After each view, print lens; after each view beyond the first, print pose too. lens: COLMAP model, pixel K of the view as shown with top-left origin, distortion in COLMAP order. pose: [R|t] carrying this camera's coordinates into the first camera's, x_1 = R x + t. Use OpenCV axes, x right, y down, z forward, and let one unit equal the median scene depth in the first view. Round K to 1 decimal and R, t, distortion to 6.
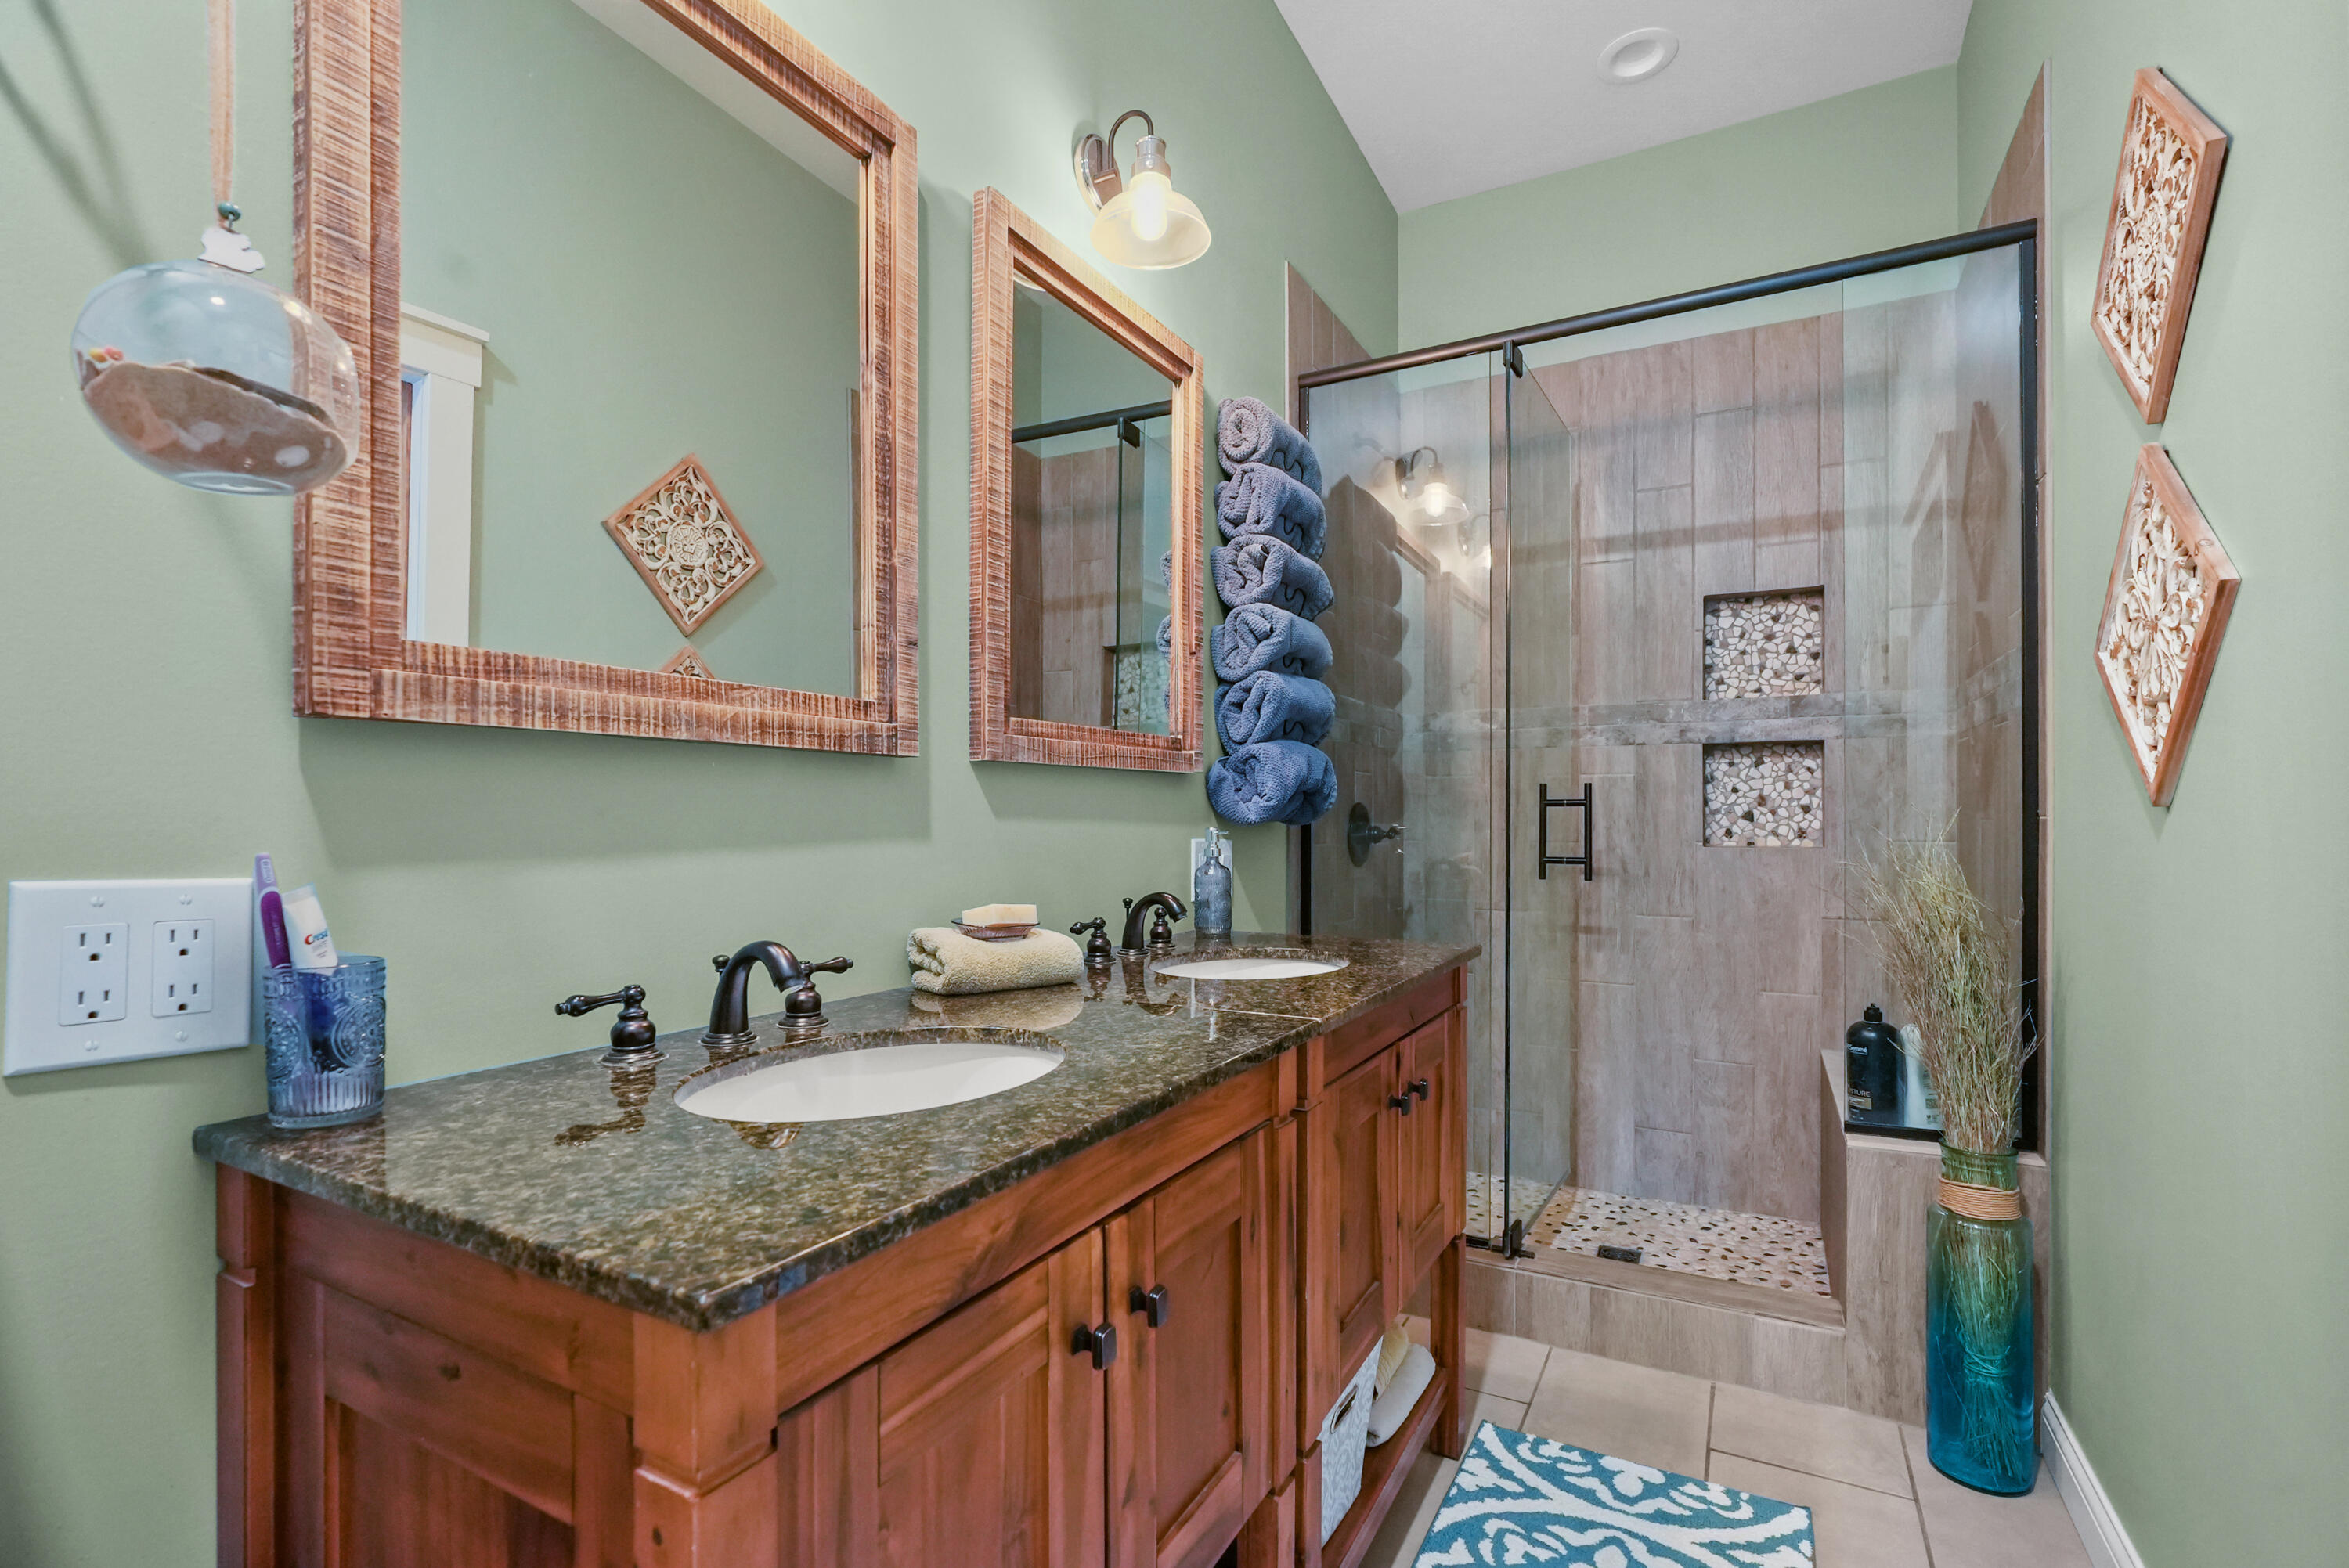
lens RADIAL K [[1061.7, 0, 1171.1], [0, 1061.7, 823.5], [0, 0, 1]] dist [-0.014510, 0.005898]
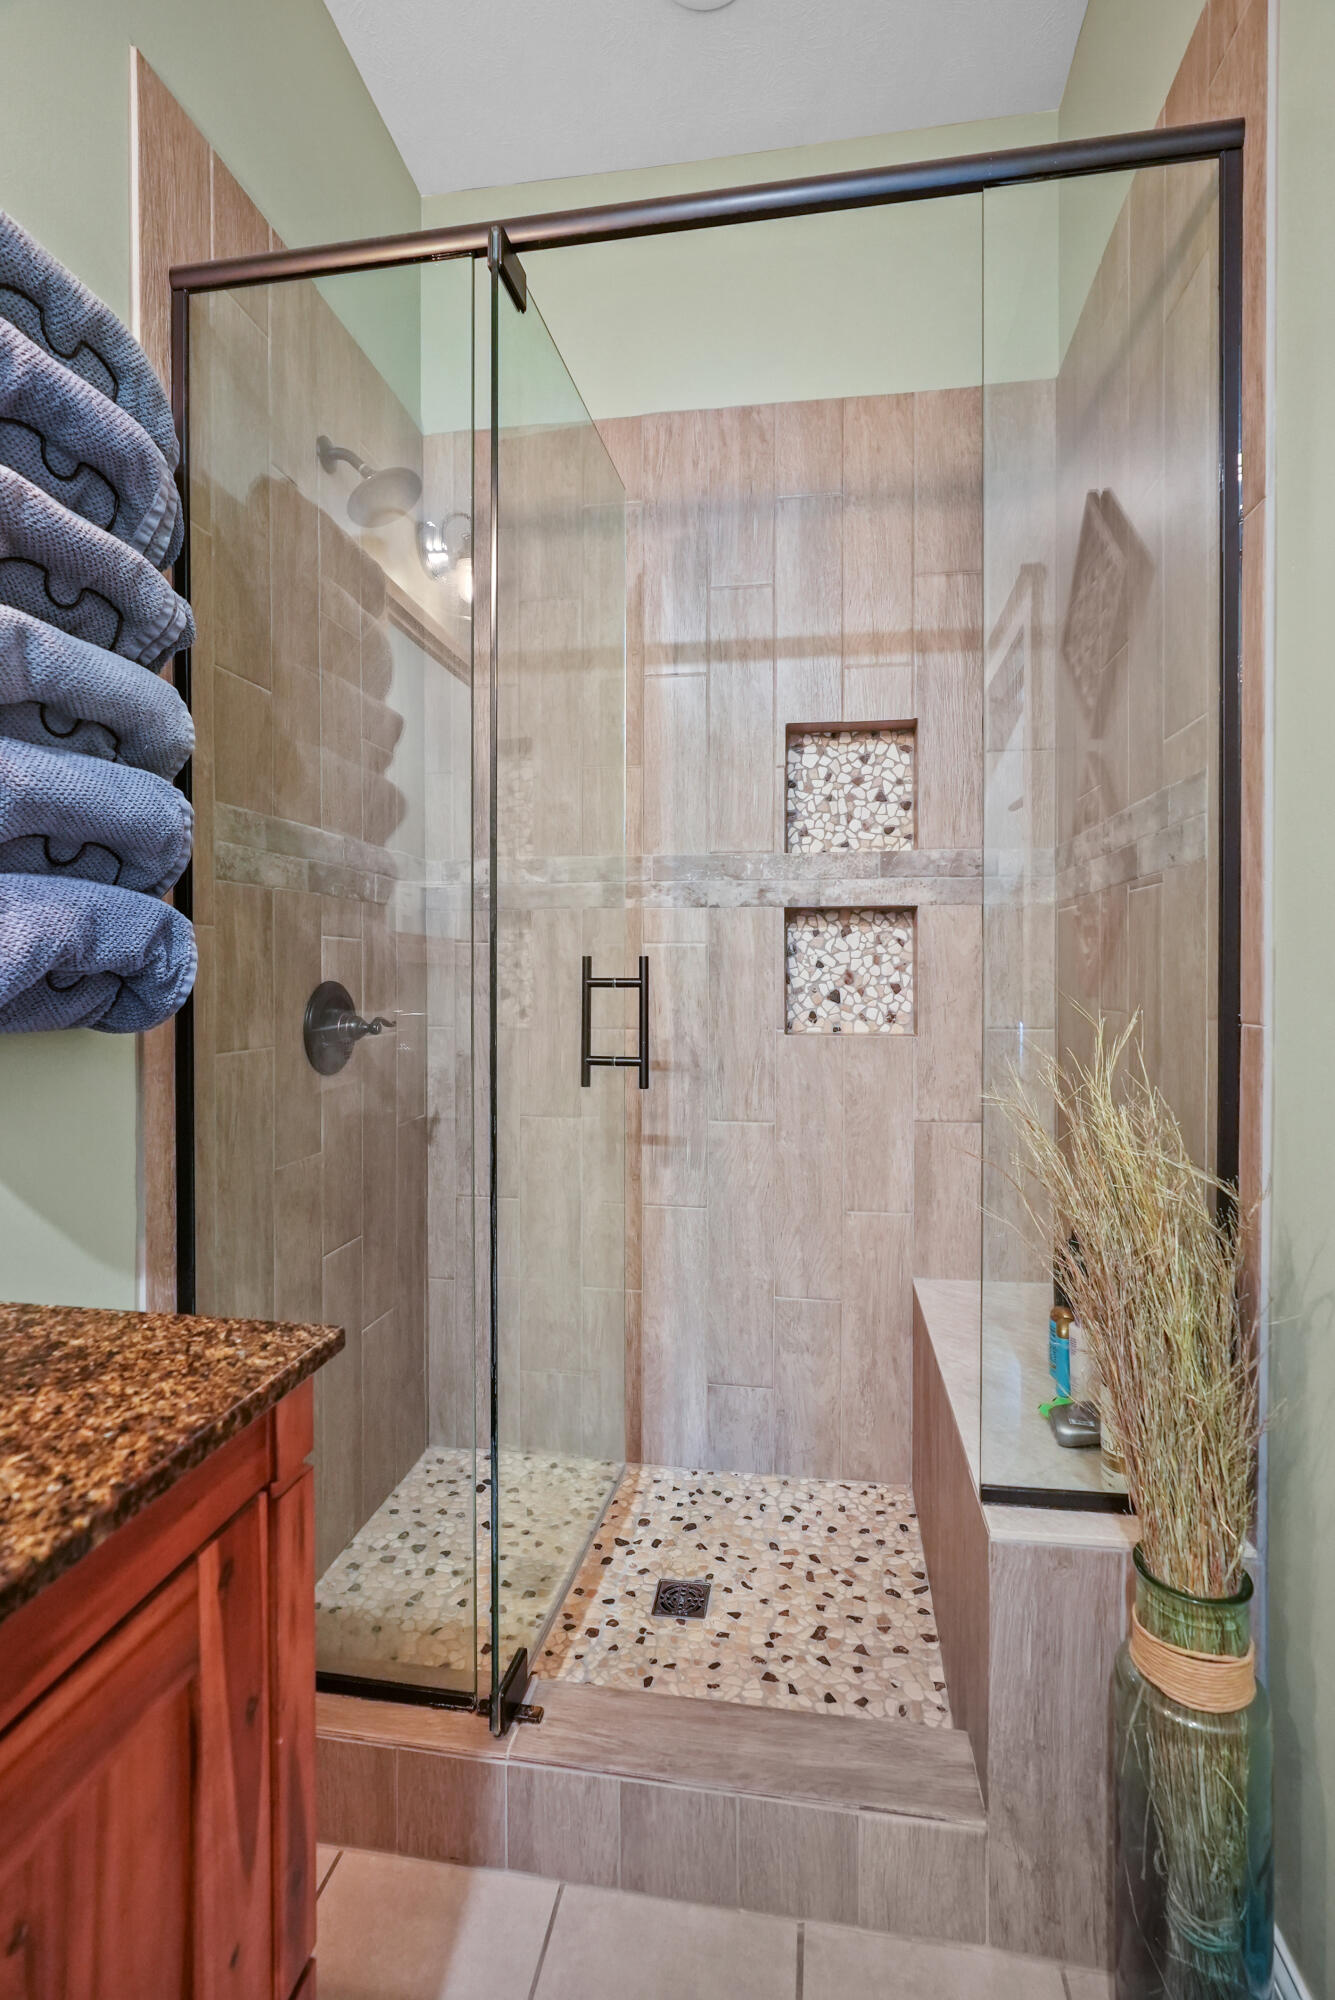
lens RADIAL K [[910.3, 0, 671.1], [0, 910.3, 978.3], [0, 0, 1]] dist [-0.013188, 0.005107]
pose [[0.941900, -0.001131, 0.335893, 0.191153], [-0.000246, 0.999992, 0.004057, -0.024576], [-0.335894, -0.003904, 0.941892, 0.382144]]
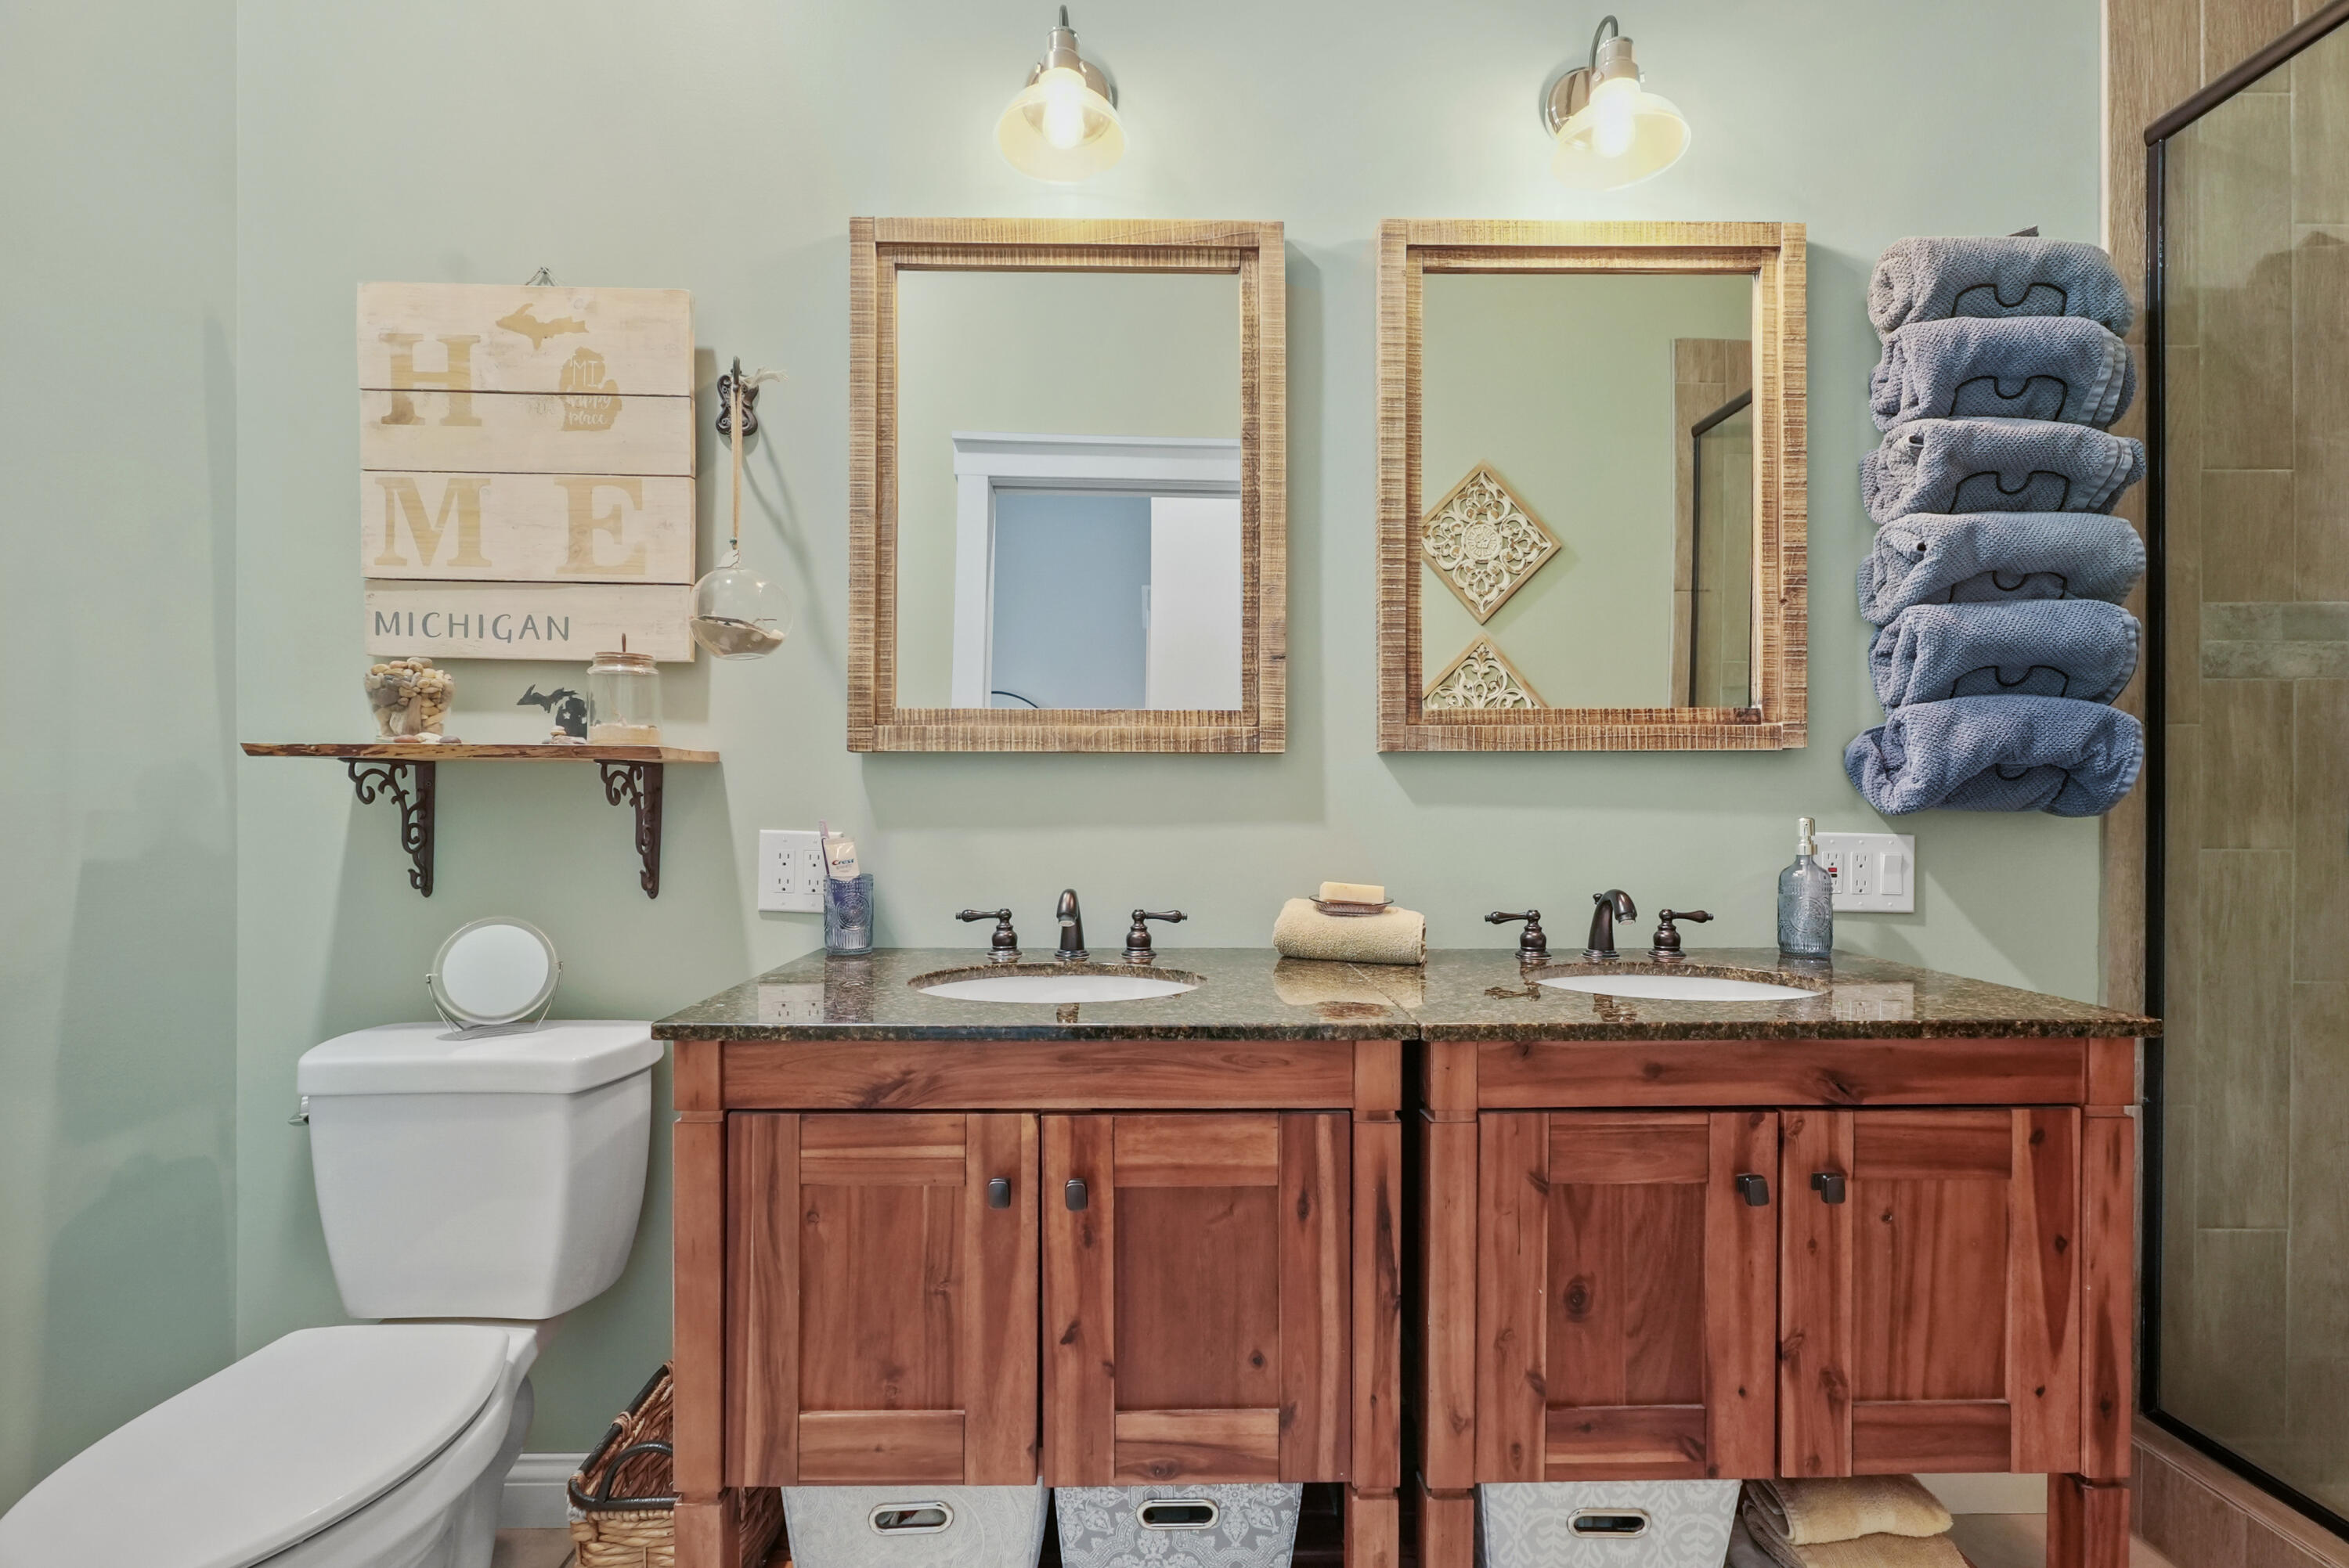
lens RADIAL K [[1069.0, 0, 1173.6], [0, 1069.0, 806.8], [0, 0, 1]] dist [-0.013188, 0.005107]
pose [[0.503231, 0.007048, -0.864123, 0.344535], [-0.007529, 0.999965, 0.003771, -0.002942], [0.864119, 0.004608, 0.503266, 0.140042]]
